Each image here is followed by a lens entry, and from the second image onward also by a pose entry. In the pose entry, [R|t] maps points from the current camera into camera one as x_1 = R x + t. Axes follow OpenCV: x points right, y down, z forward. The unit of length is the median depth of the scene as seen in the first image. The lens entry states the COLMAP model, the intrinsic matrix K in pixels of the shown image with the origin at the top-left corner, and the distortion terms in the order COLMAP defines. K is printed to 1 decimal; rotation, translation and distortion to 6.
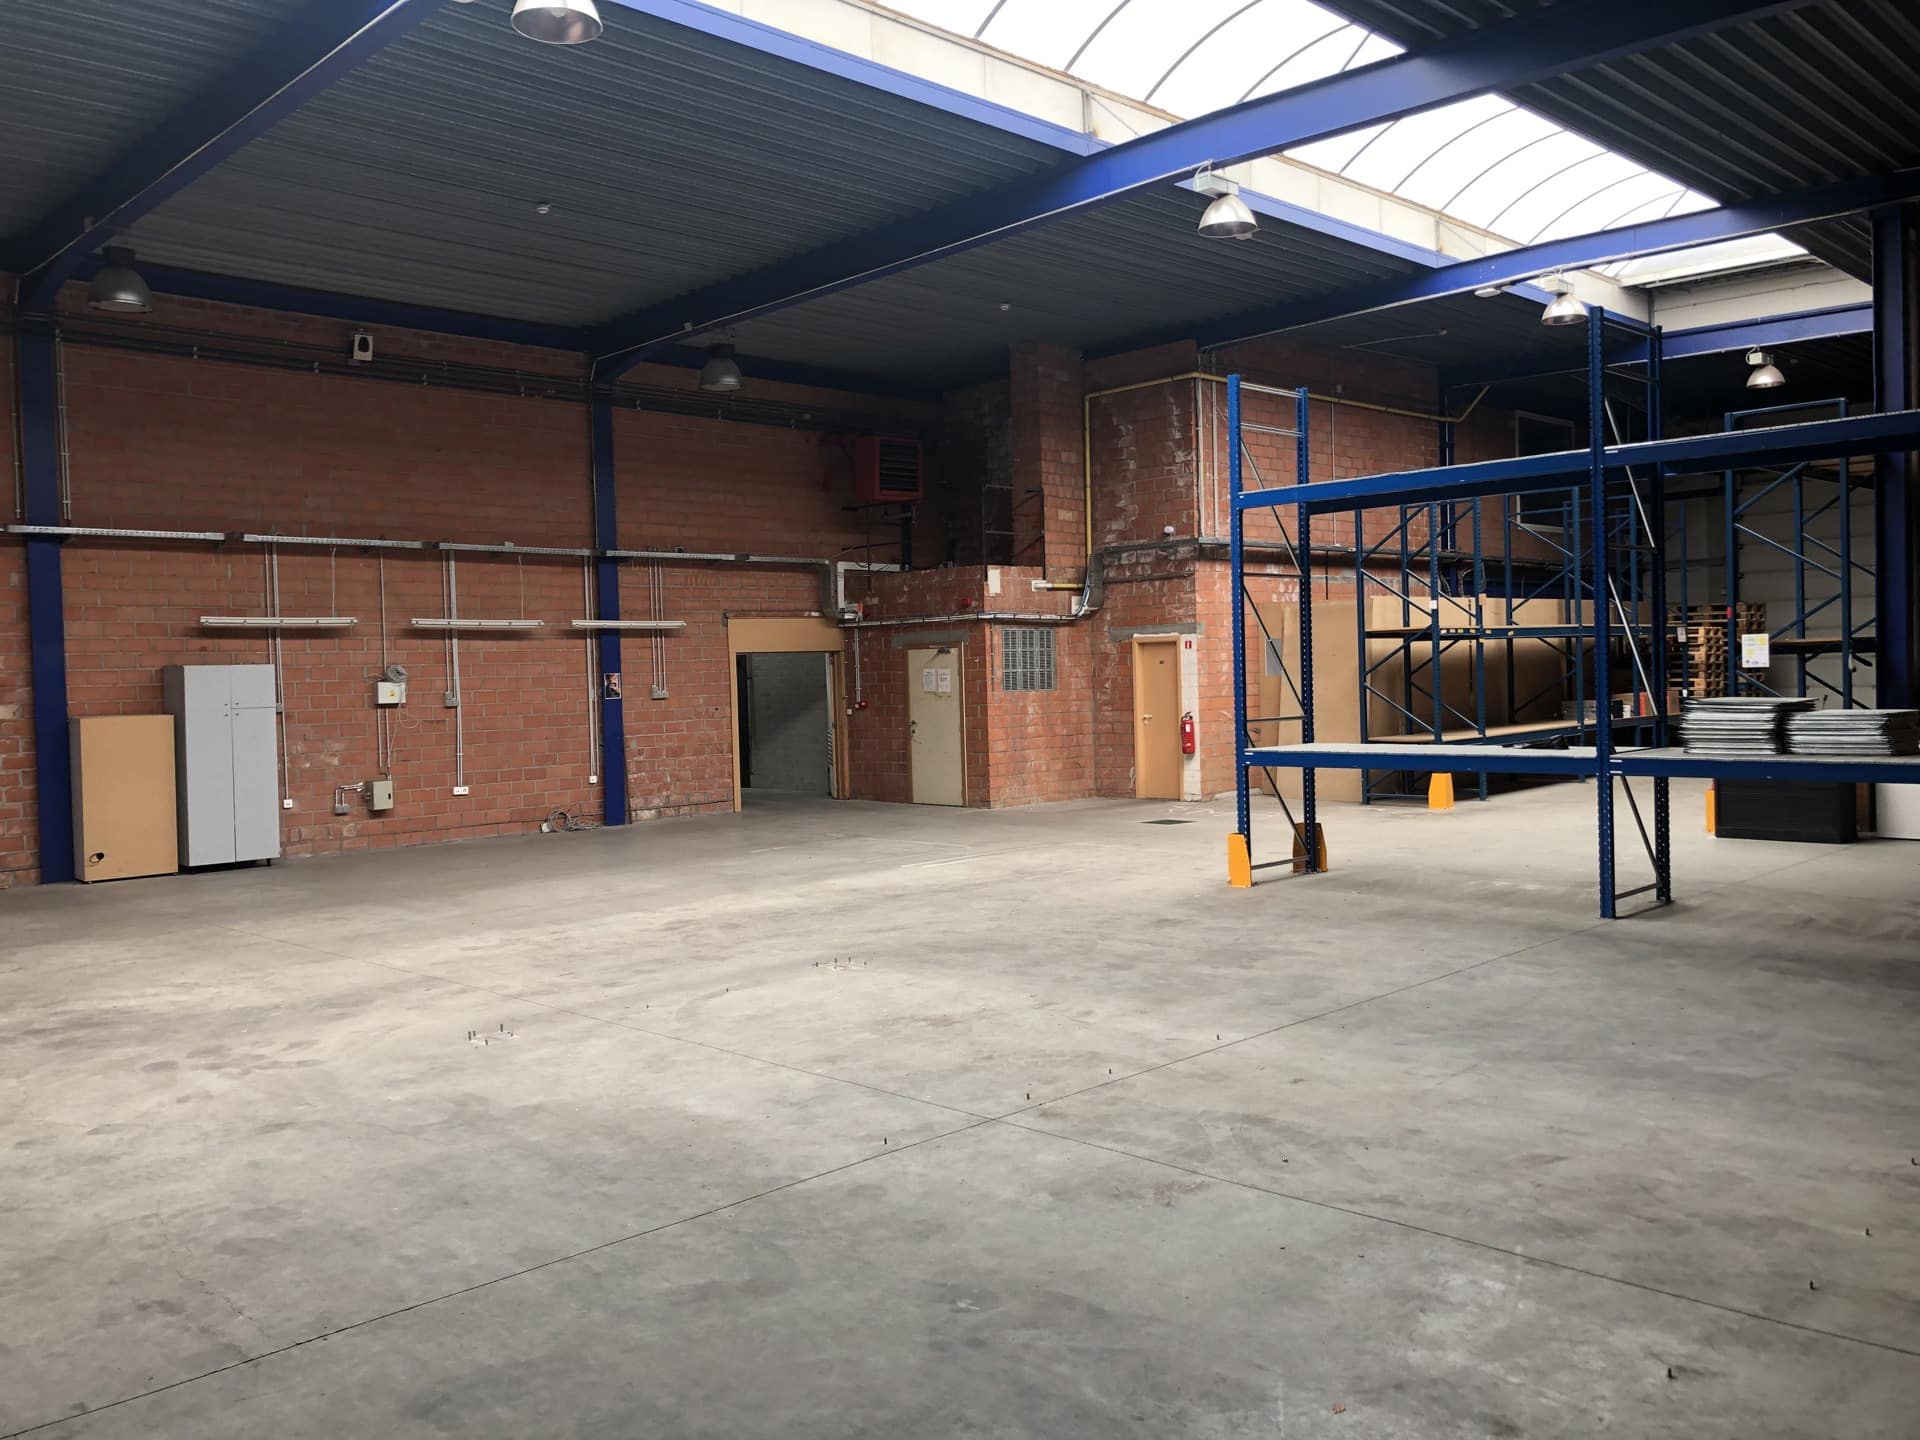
lens RADIAL K [[1570.5, 0, 958.6], [0, 1570.5, 724.3], [0, 0, 1]] dist [-0.003460, -0.003240]
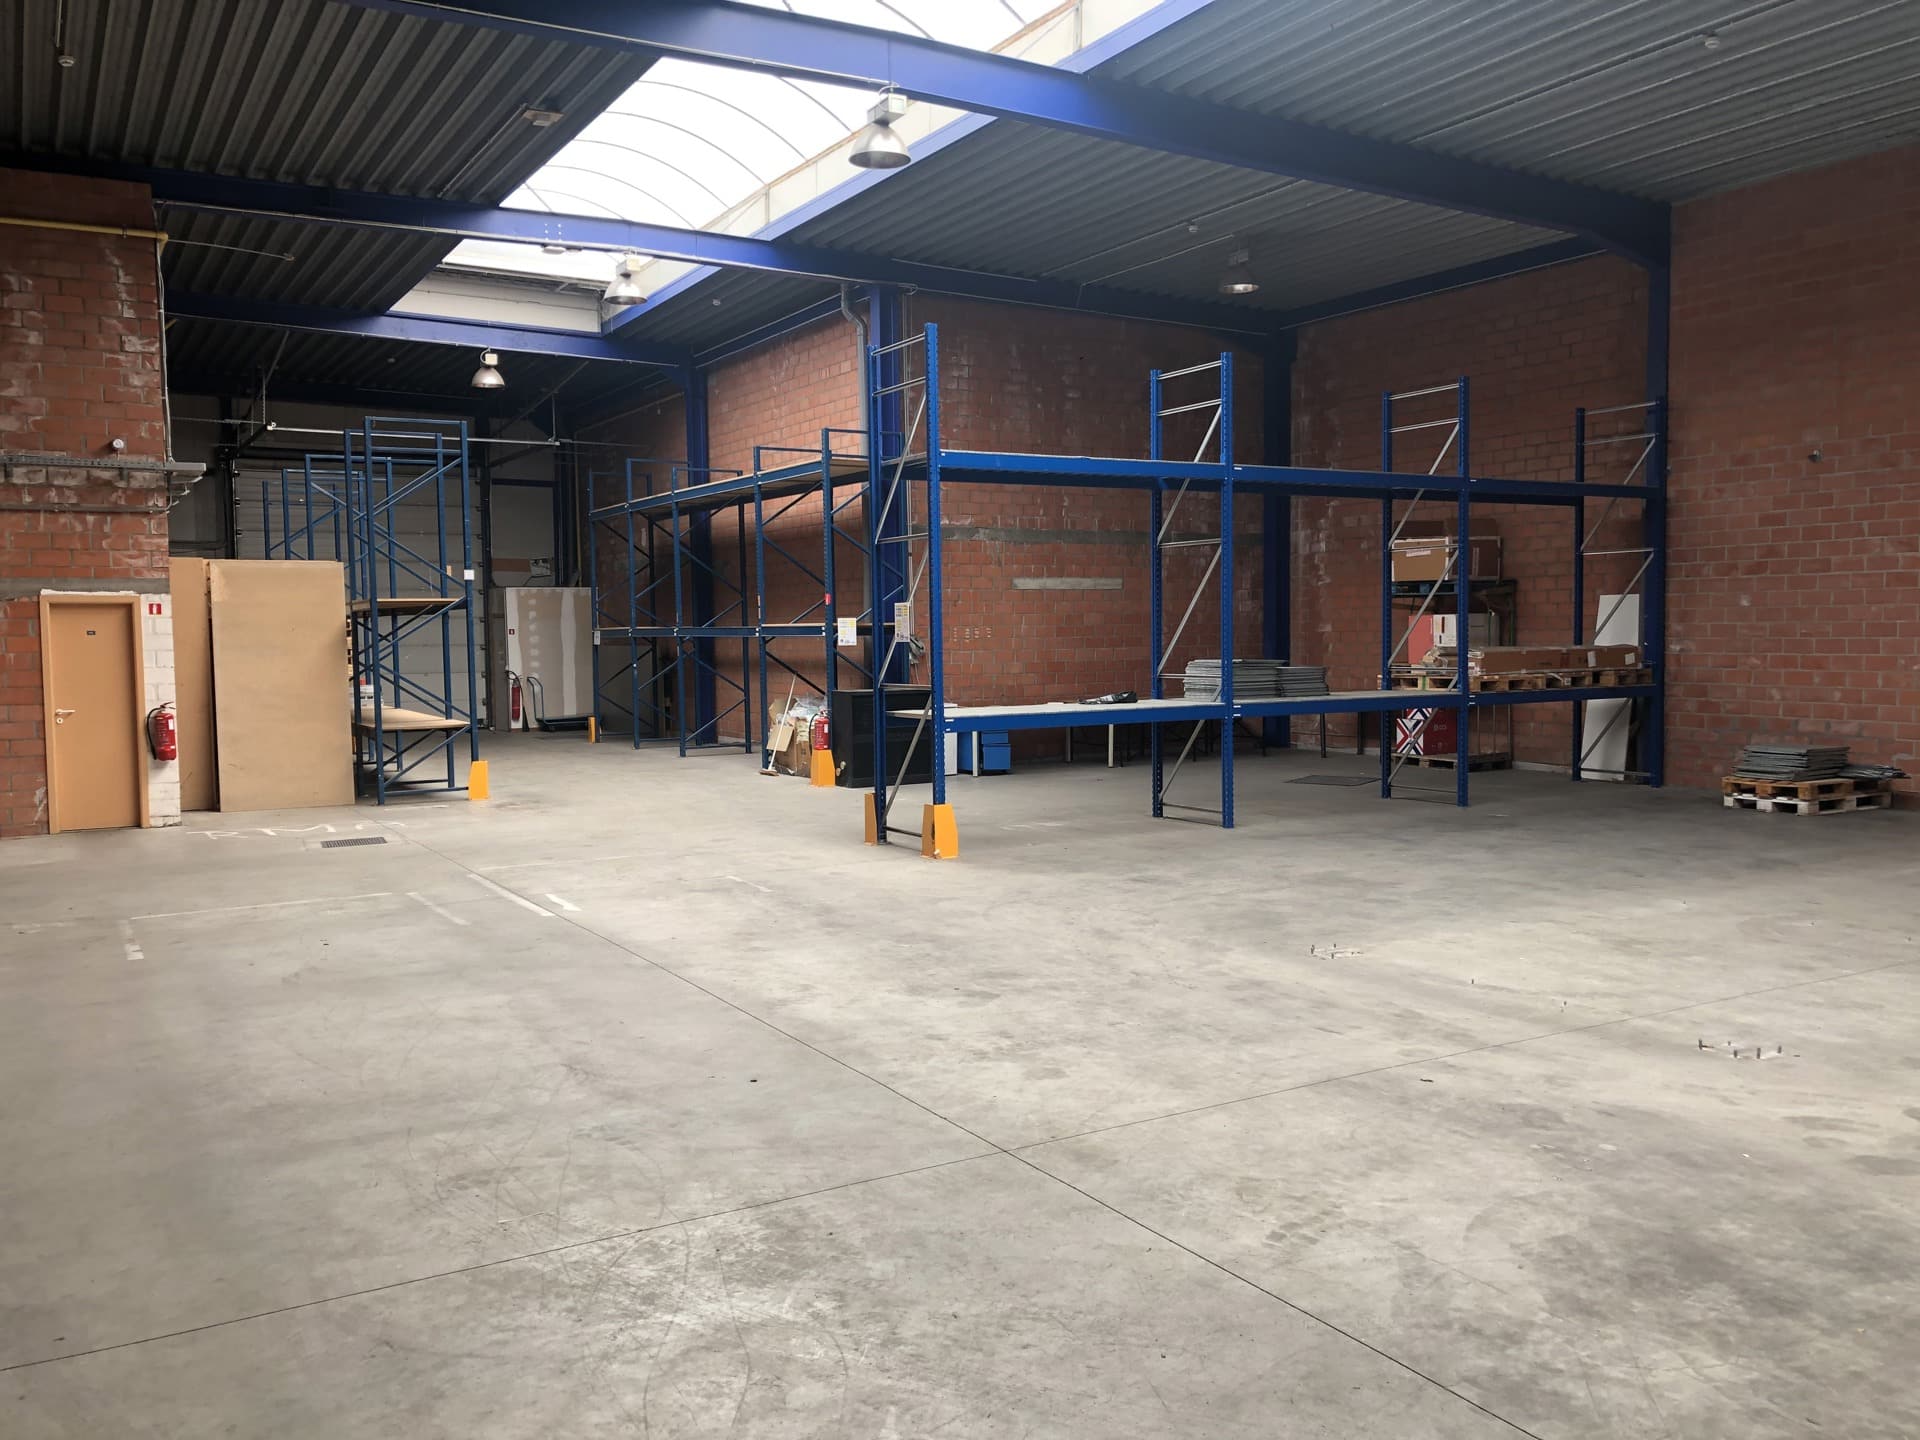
lens RADIAL K [[1570.5, 0, 958.9], [0, 1570.5, 716.0], [0, 0, 1]] dist [-0.003460, -0.003240]
pose [[0.237459, -0.024156, 0.971097, -0.459723], [0.037843, 0.999162, 0.015601, 0.000956], [-0.970660, 0.033045, 0.238174, 0.469211]]
